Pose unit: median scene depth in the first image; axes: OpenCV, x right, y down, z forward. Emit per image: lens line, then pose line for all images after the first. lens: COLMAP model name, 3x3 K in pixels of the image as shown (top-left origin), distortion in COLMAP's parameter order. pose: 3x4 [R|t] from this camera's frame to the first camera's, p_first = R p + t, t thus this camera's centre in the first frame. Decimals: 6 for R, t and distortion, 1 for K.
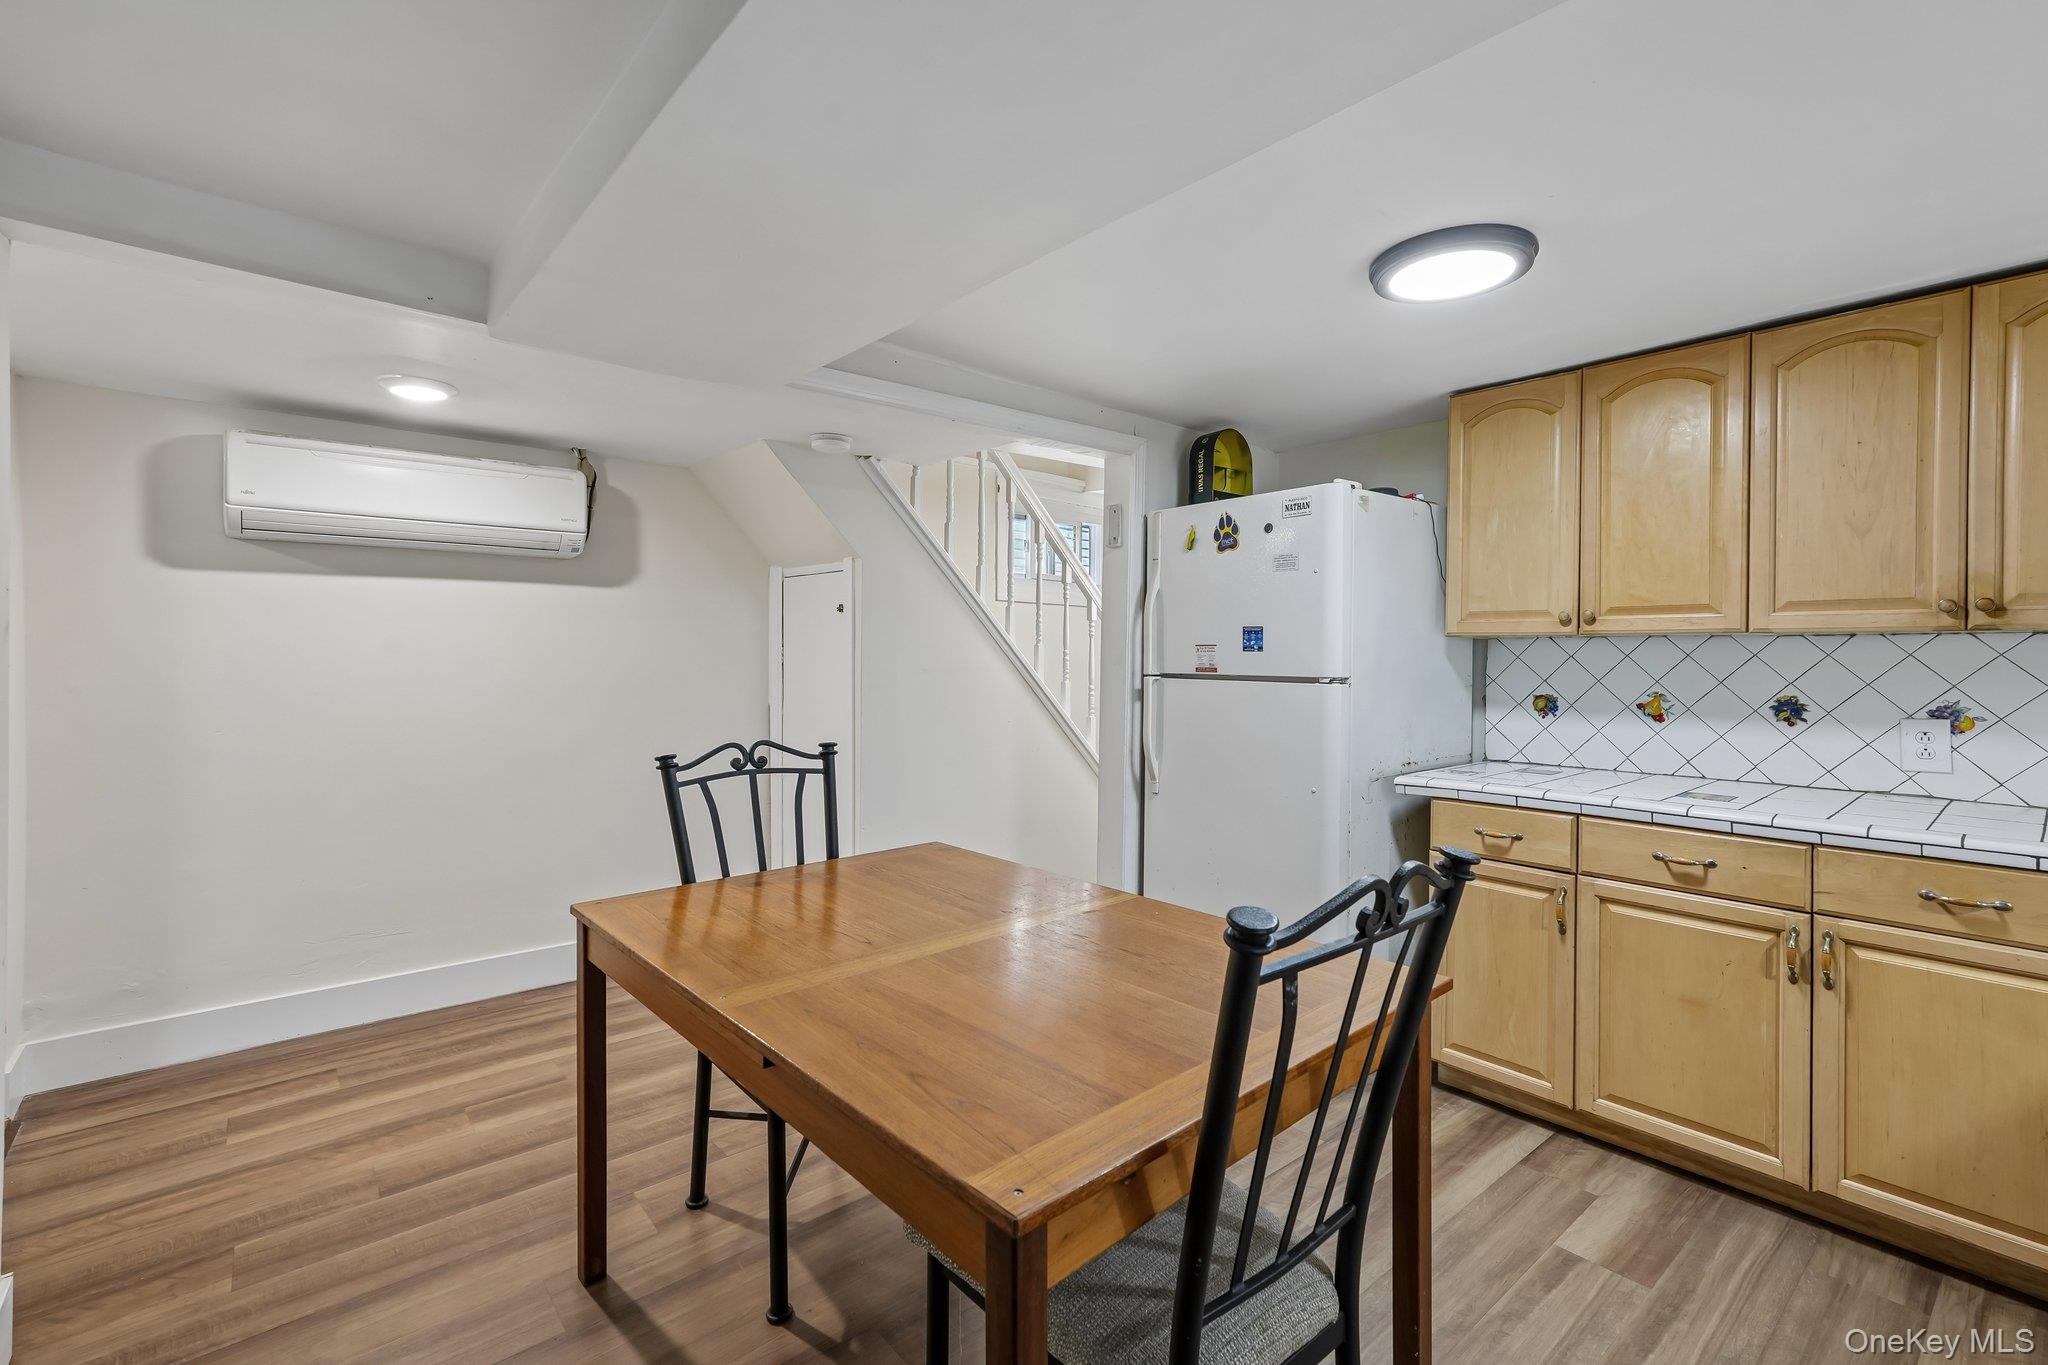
lens RADIAL K [[923.9, 0, 1032.0], [0, 923.9, 652.0], [0, 0, 1]] dist [-0.001888, 0.008448]
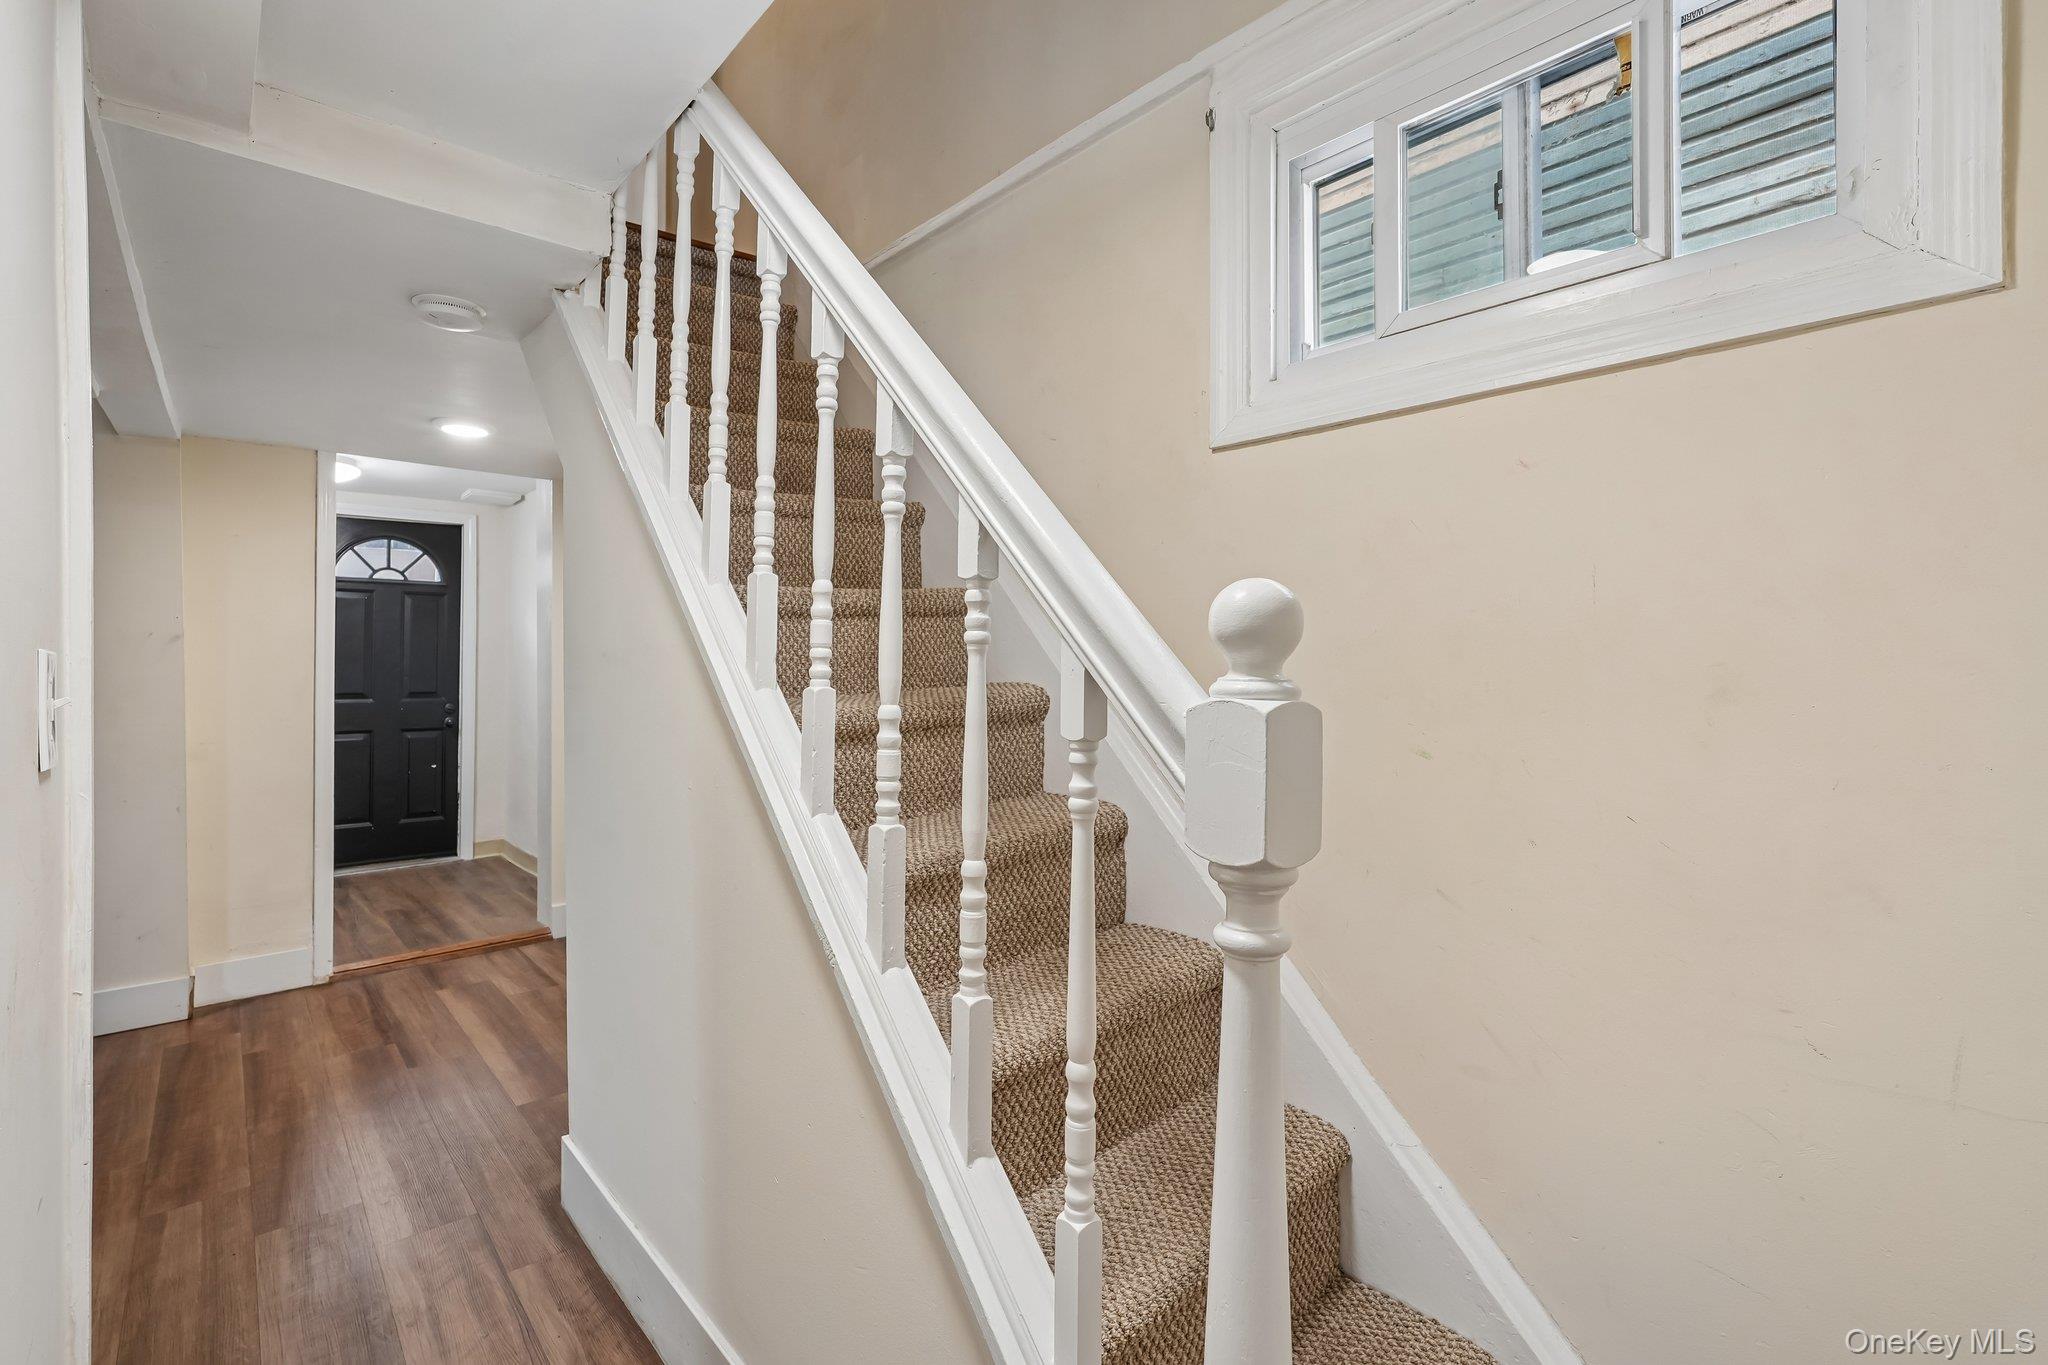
lens RADIAL K [[923.9, 0, 1032.0], [0, 923.9, 652.0], [0, 0, 1]] dist [-0.001888, 0.008448]
pose [[0.019617, -0.024581, -0.999505, 0.533799], [0.005781, 0.999684, -0.024472, 0.038387], [0.999791, -0.005298, 0.019753, 1.684787]]
